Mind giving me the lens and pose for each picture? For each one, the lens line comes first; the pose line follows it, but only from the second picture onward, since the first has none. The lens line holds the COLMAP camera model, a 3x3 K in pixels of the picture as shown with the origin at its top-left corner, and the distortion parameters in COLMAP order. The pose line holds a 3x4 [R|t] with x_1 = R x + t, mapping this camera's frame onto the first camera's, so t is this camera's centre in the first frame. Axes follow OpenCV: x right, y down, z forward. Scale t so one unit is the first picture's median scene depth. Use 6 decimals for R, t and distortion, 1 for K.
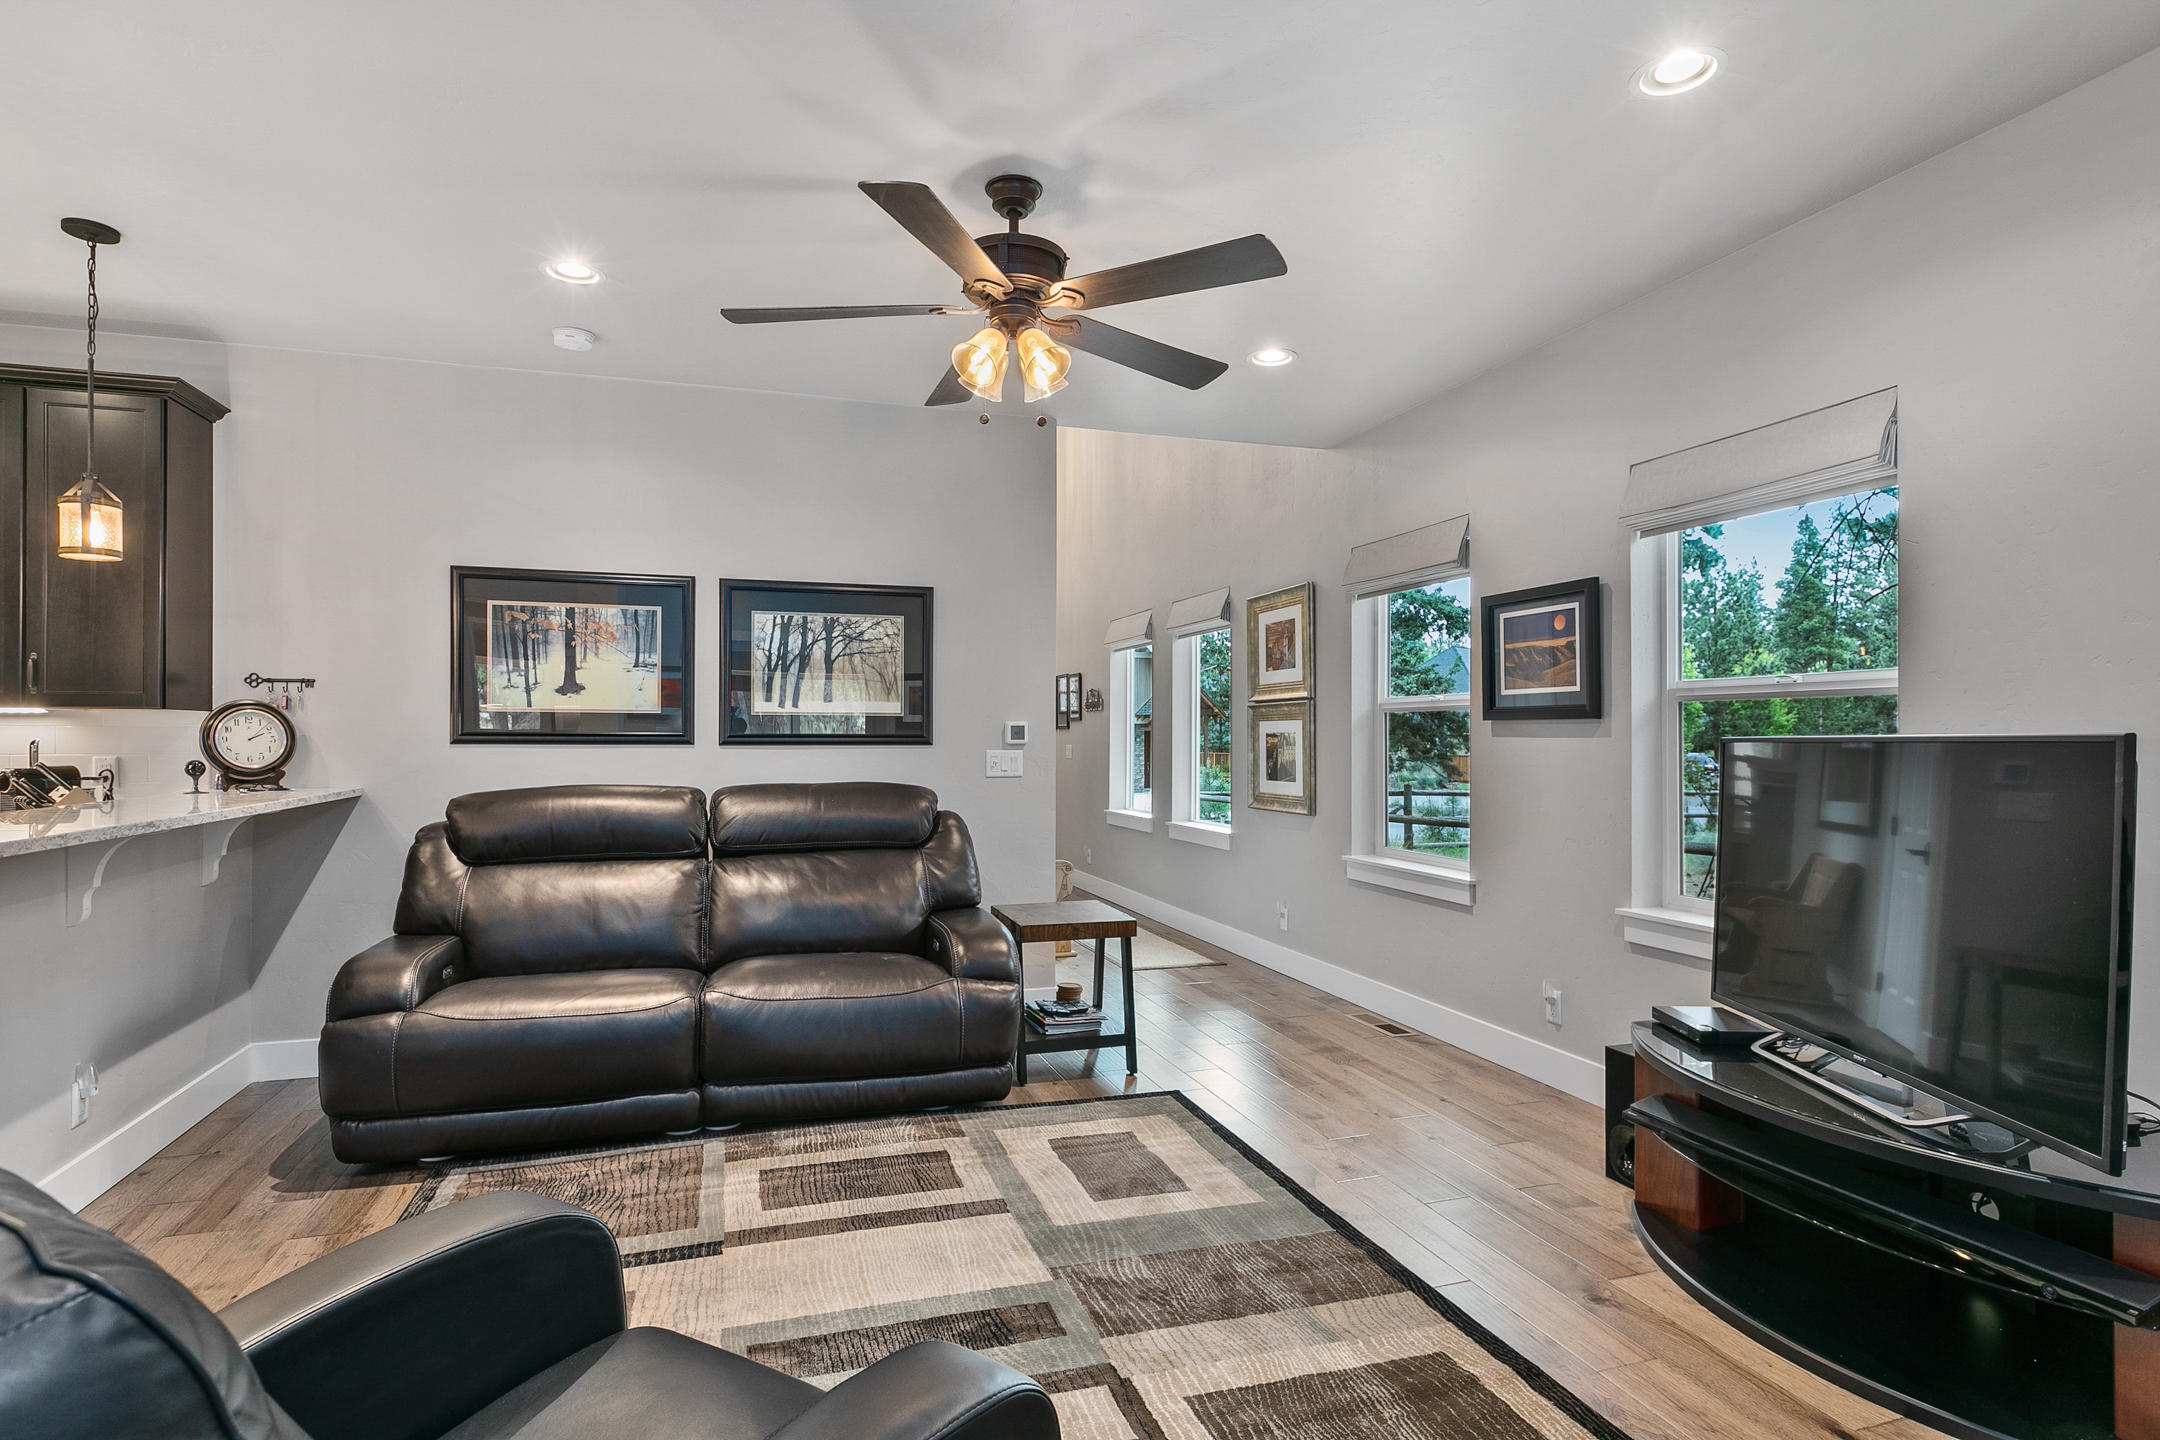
lens RADIAL K [[1104.3, 0, 1078.0], [0, 1104.3, 732.9], [0, 0, 1]] dist [0.001186, -0.000297]
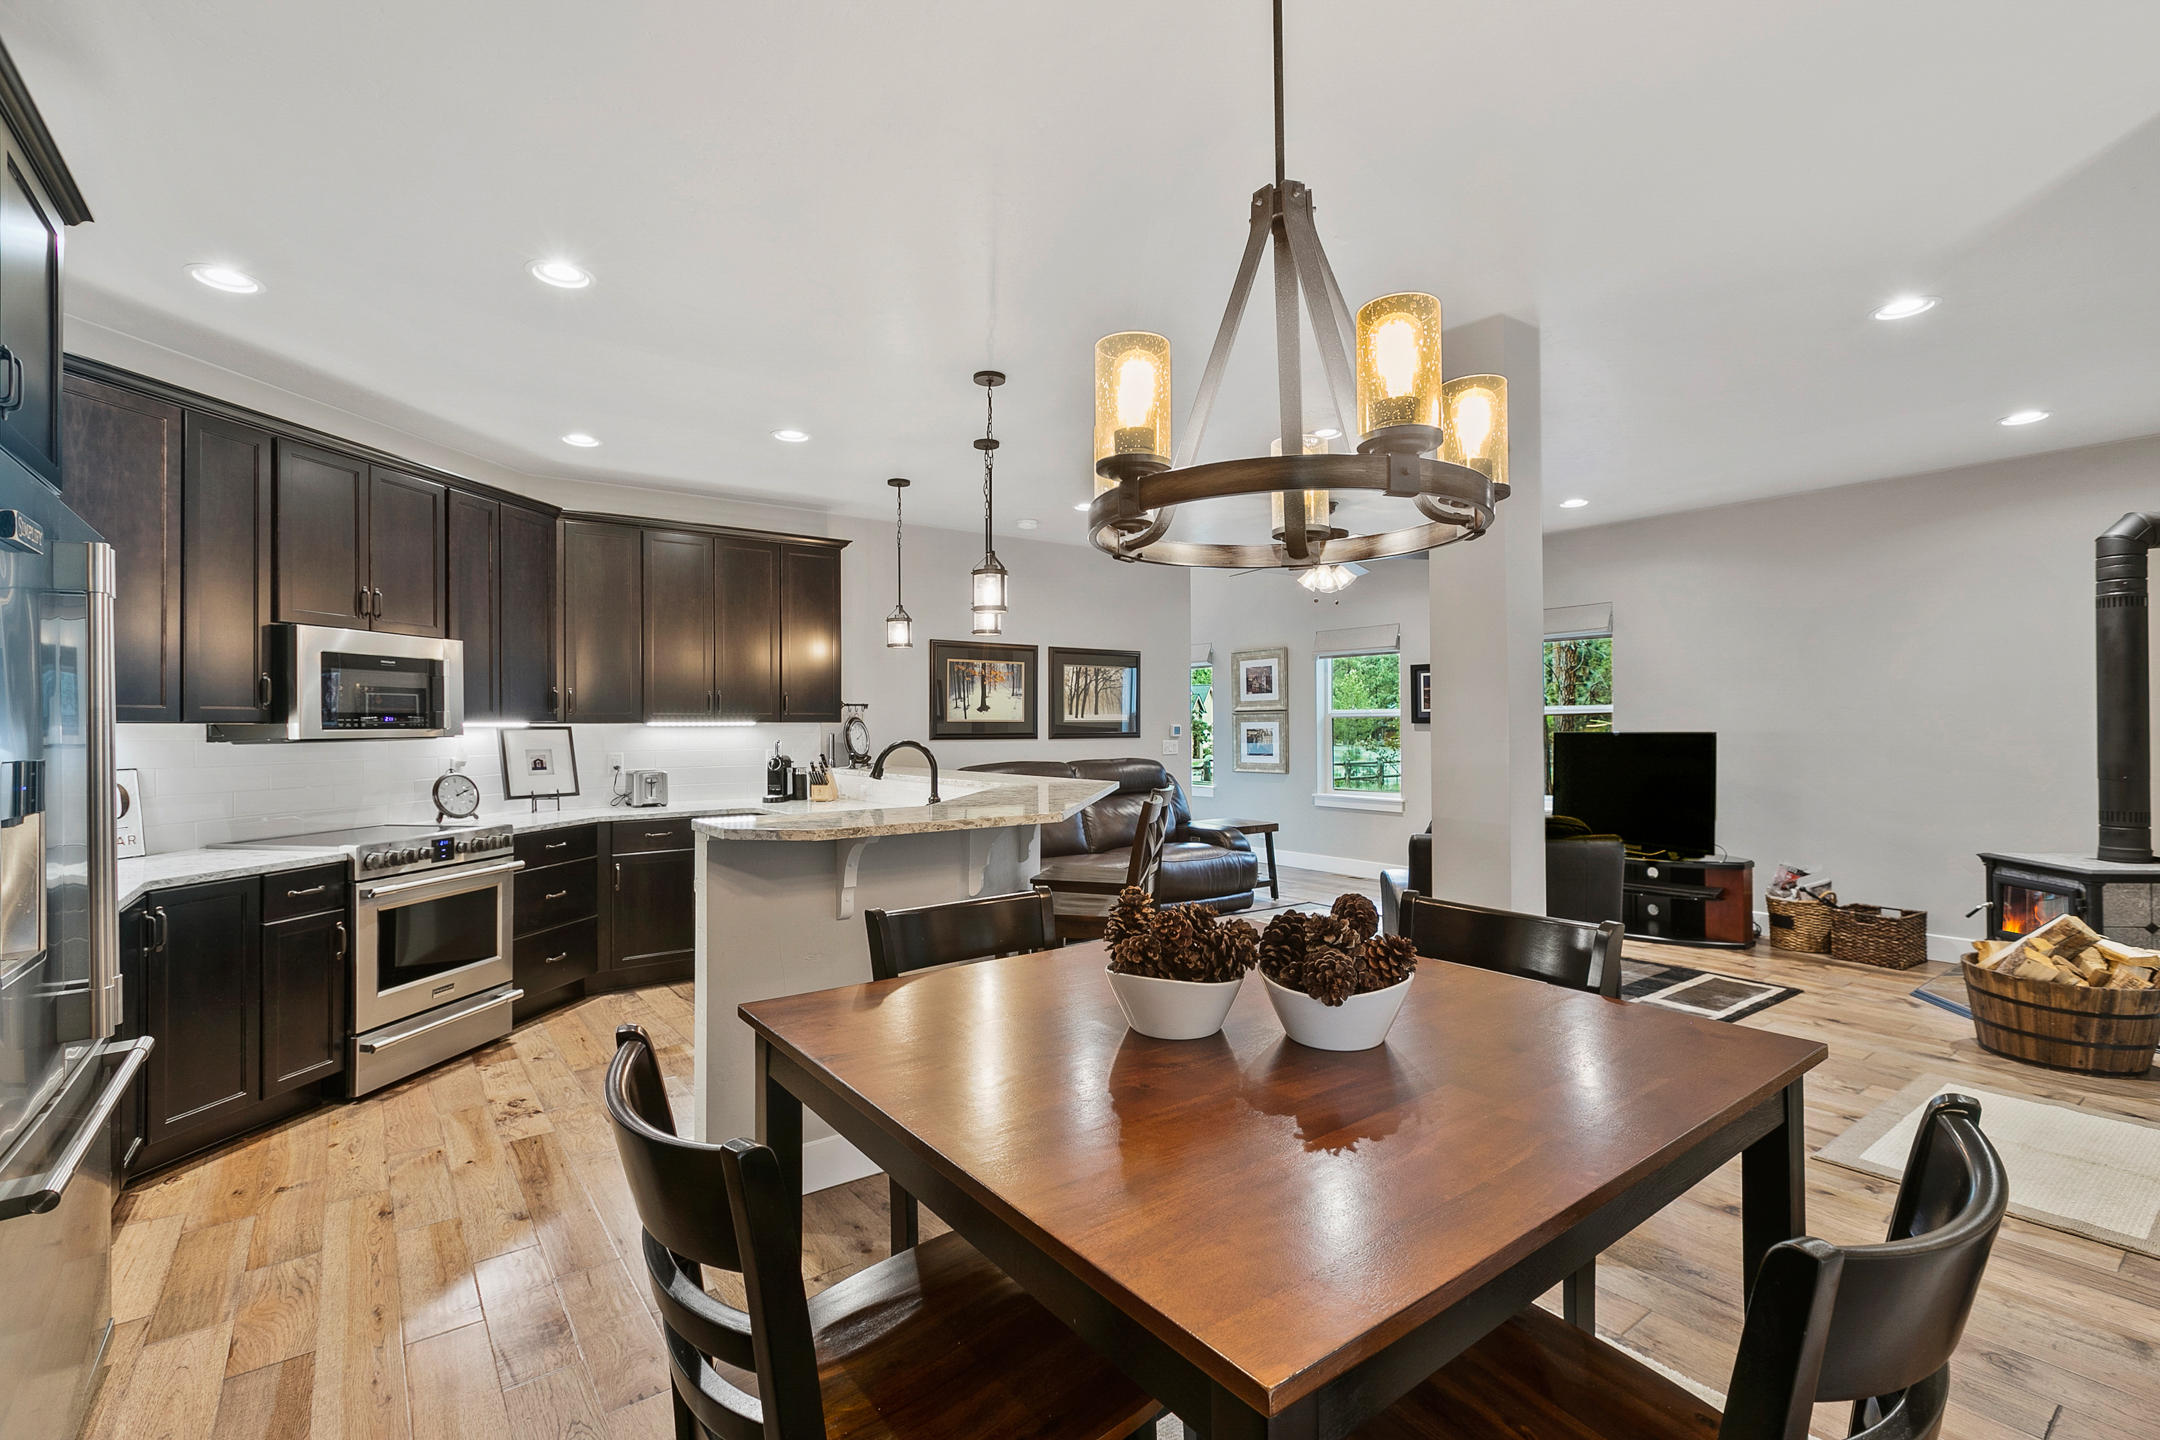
lens RADIAL K [[978.7, 0, 1079.6], [0, 978.7, 723.2], [0, 0, 1]] dist [0.005033, 0.000778]
pose [[0.943985, -0.006571, 0.329924, -0.850581], [0.006869, 0.999976, 0.000262, -0.015637], [-0.329918, 0.002018, 0.944007, -0.554576]]
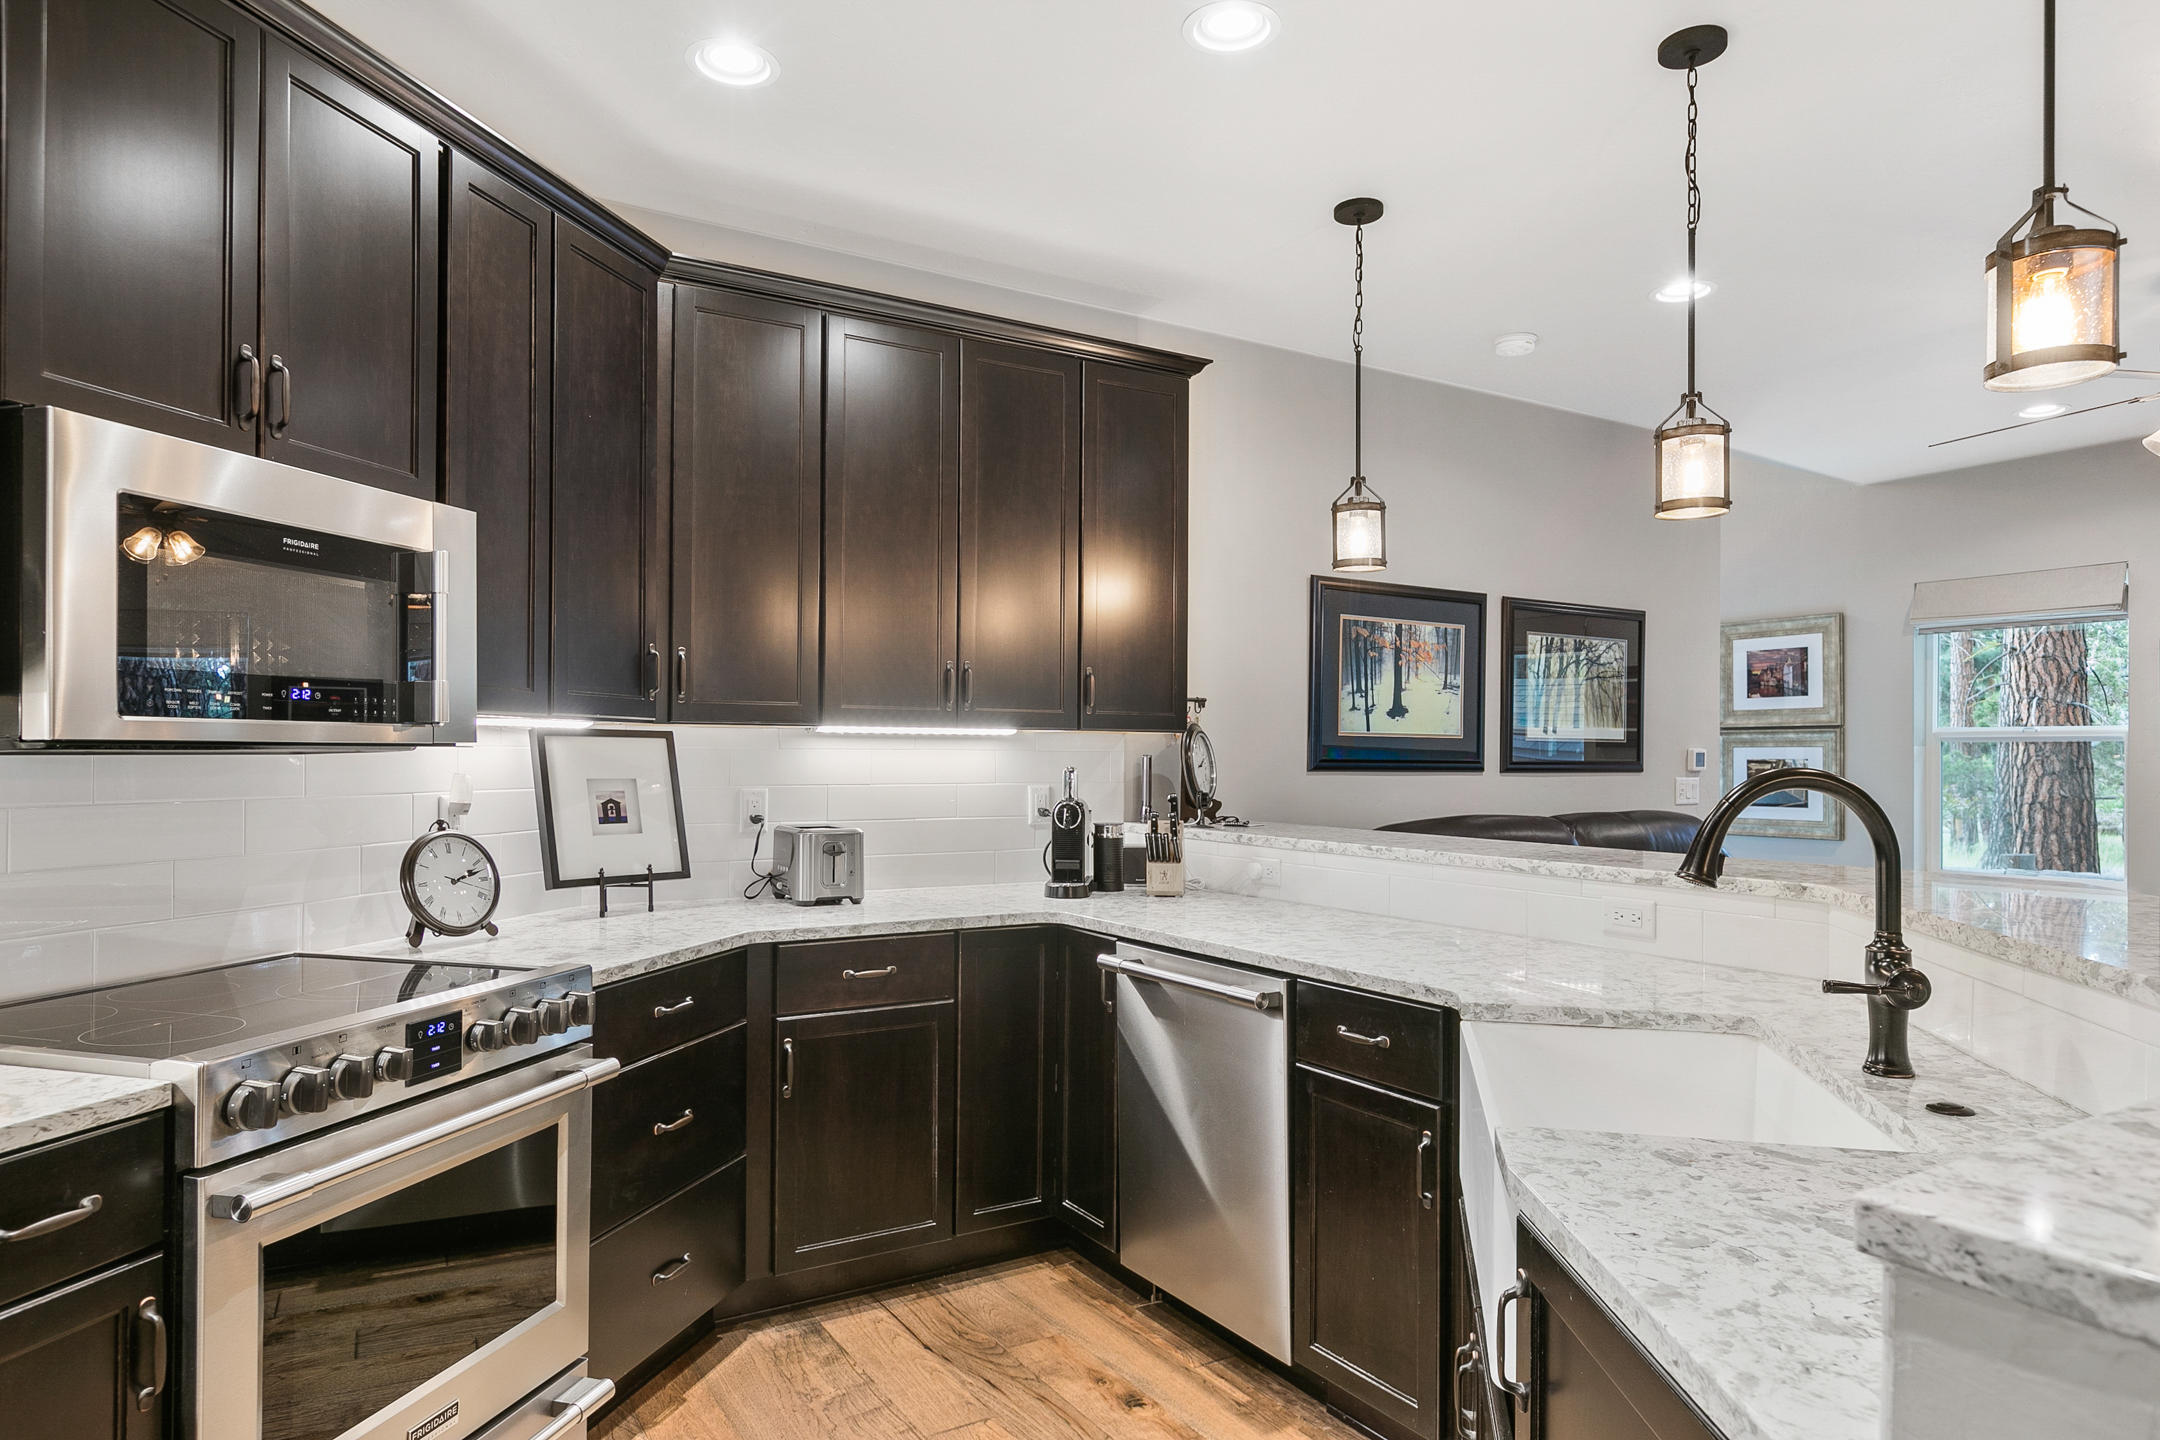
lens RADIAL K [[1297.3, 0, 1077.8], [0, 1297.3, 760.4], [0, 0, 1]] dist [-0.004139, 0.000771]
pose [[0.969665, 0.003703, 0.244410, -1.002434], [-0.005514, 0.999962, 0.006727, -0.005006], [-0.244376, -0.007871, 0.969649, 0.011442]]
